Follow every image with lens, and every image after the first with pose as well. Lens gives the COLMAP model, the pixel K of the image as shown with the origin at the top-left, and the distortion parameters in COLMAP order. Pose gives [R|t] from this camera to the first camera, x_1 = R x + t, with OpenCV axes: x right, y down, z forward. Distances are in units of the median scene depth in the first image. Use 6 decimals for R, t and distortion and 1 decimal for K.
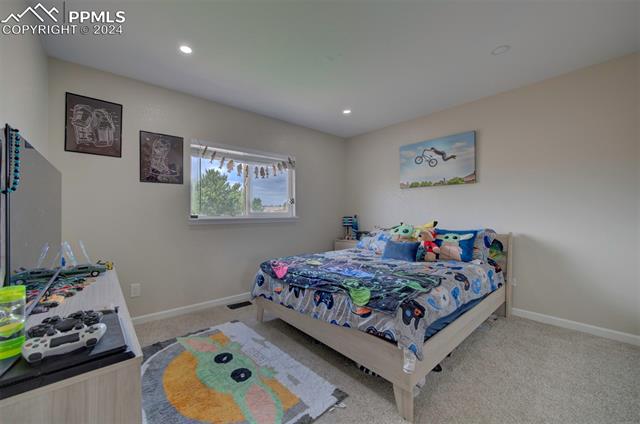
lens RADIAL K [[236.0, 0, 300.9], [0, 236.0, 215.6], [0, 0, 1]] dist [-0.001232, -0.000090]
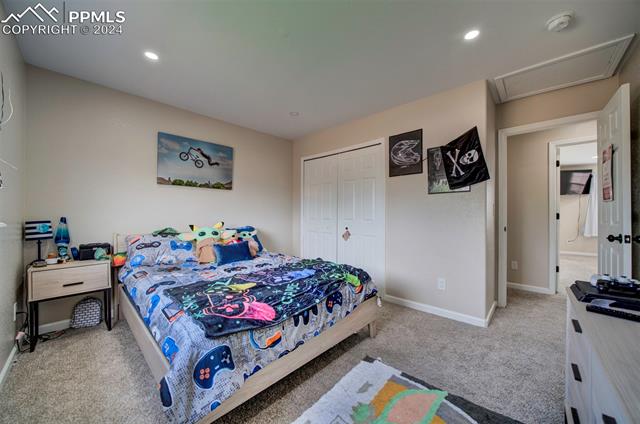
lens RADIAL K [[236.0, 0, 300.9], [0, 236.0, 215.6], [0, 0, 1]] dist [-0.001232, -0.000090]
pose [[-0.071220, -0.006608, 0.997439, -0.503749], [0.005757, 0.999959, 0.007036, -0.009028], [-0.997444, 0.006244, -0.071179, 0.687218]]
